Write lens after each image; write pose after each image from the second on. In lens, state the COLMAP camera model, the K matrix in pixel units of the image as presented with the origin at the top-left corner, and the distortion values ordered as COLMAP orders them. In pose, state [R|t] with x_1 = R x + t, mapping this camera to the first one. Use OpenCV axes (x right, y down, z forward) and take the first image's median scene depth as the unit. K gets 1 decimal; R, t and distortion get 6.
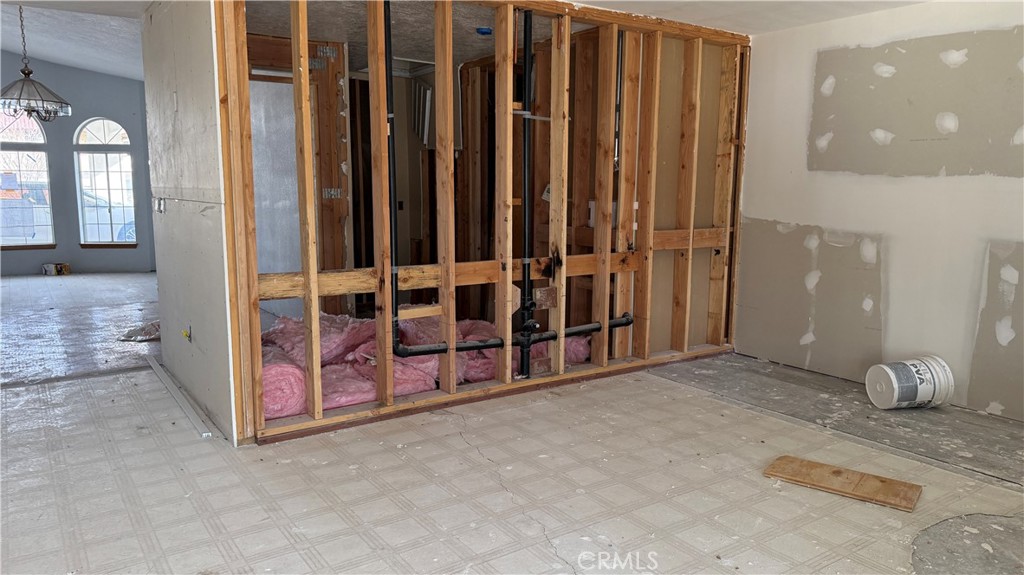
lens RADIAL K [[720.2, 0, 509.0], [0, 720.2, 295.4], [0, 0, 1]] dist [0.061022, -0.082446]
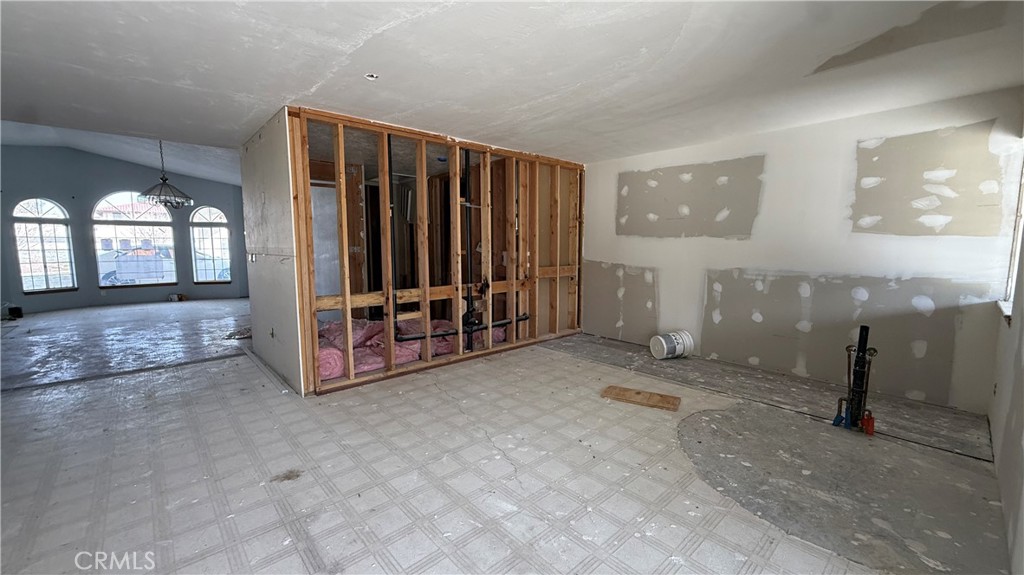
lens RADIAL K [[409.6, 0, 506.1], [0, 409.6, 287.0], [0, 0, 1]] dist [-0.001591, 0.001032]
pose [[0.991961, -0.022693, 0.124494, -0.013561], [0.028328, 0.998644, -0.043678, 0.003271], [-0.123334, 0.046853, 0.991259, -0.022024]]
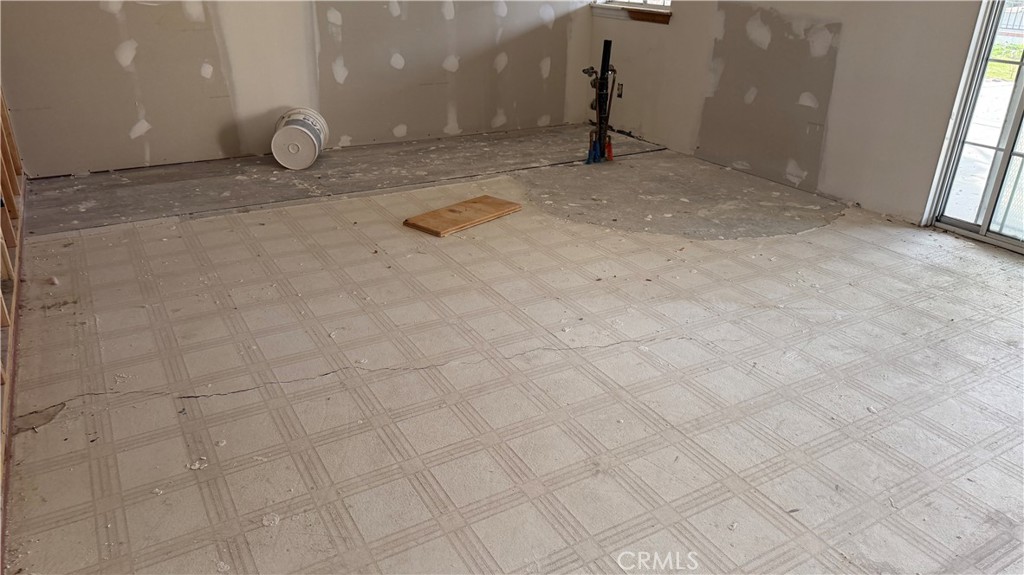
lens RADIAL K [[720.2, 0, 519.4], [0, 720.2, 295.9], [0, 0, 1]] dist [0.061022, -0.082446]
pose [[0.068752, -0.426670, 0.901790, -0.468089], [0.134839, 0.899609, 0.415358, -0.066637], [-0.988479, 0.093040, 0.119382, 0.611620]]
